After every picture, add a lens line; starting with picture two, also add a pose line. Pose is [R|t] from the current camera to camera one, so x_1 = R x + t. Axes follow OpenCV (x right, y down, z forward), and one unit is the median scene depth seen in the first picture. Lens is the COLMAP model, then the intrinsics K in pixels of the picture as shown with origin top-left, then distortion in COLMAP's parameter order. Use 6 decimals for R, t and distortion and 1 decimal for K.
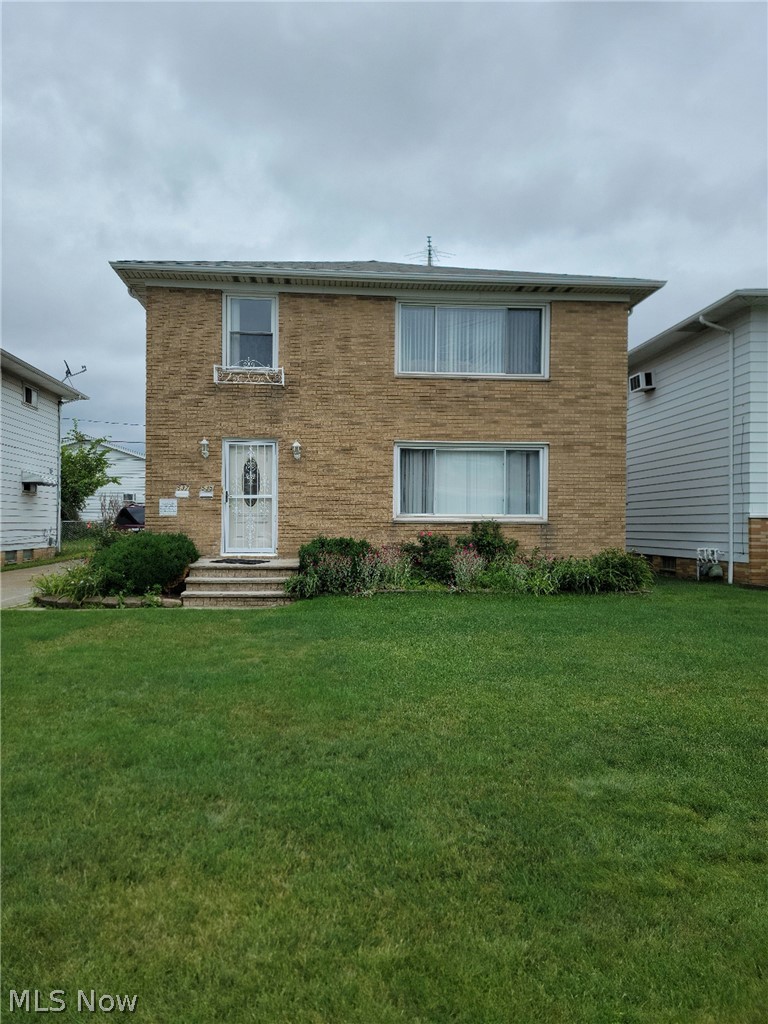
lens RADIAL K [[690.9, 0, 384.0], [0, 690.9, 512.0], [0, 0, 1]] dist [0.073843, -0.000651]
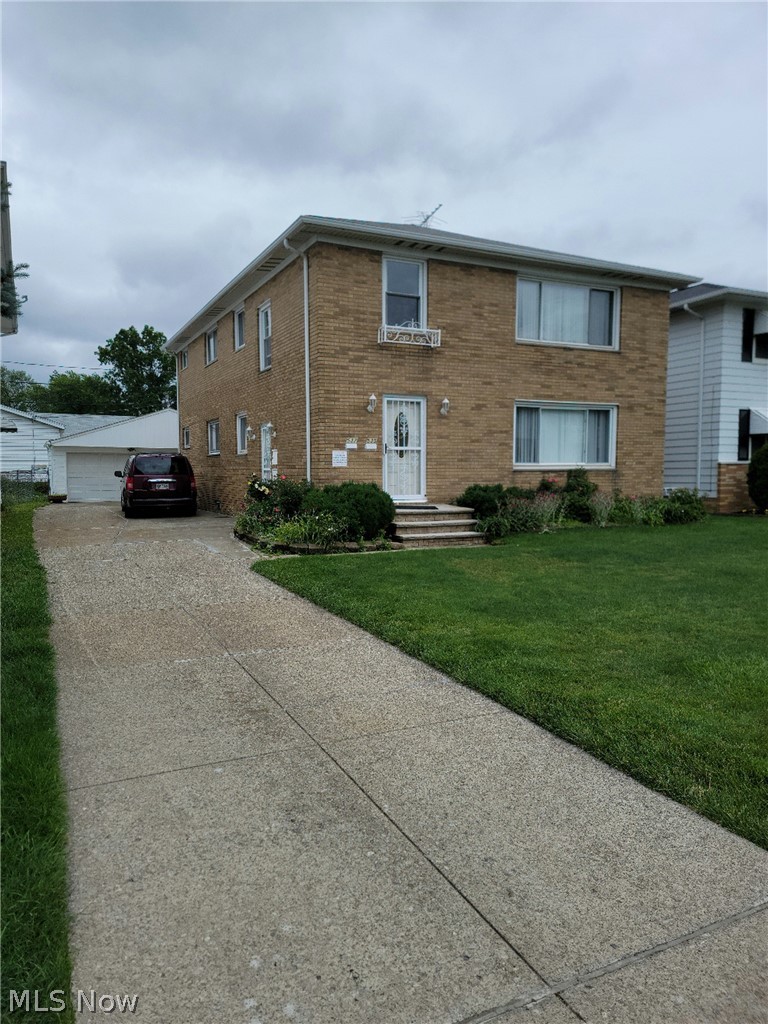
lens RADIAL K [[710.1, 0, 384.0], [0, 710.1, 512.0], [0, 0, 1]] dist [0.089286, -0.080893]
pose [[0.929434, -0.031121, 0.367674, -0.624495], [0.002394, 0.996925, 0.078331, -0.009927], [-0.368981, -0.071923, 0.926650, -0.033880]]
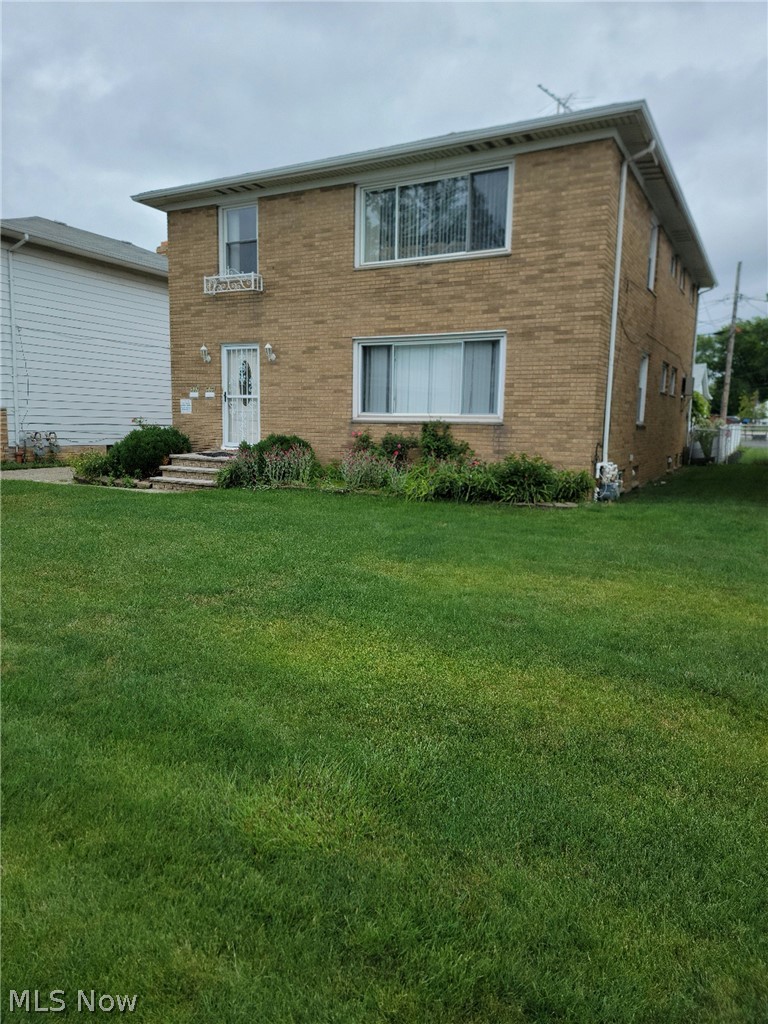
lens RADIAL K [[710.1, 0, 384.0], [0, 710.1, 512.0], [0, 0, 1]] dist [0.089286, -0.080893]
pose [[0.838438, 0.076257, -0.539635, 0.616171], [-0.005252, 0.991247, 0.131916, 0.008641], [0.544971, -0.107770, 0.831500, 0.148855]]
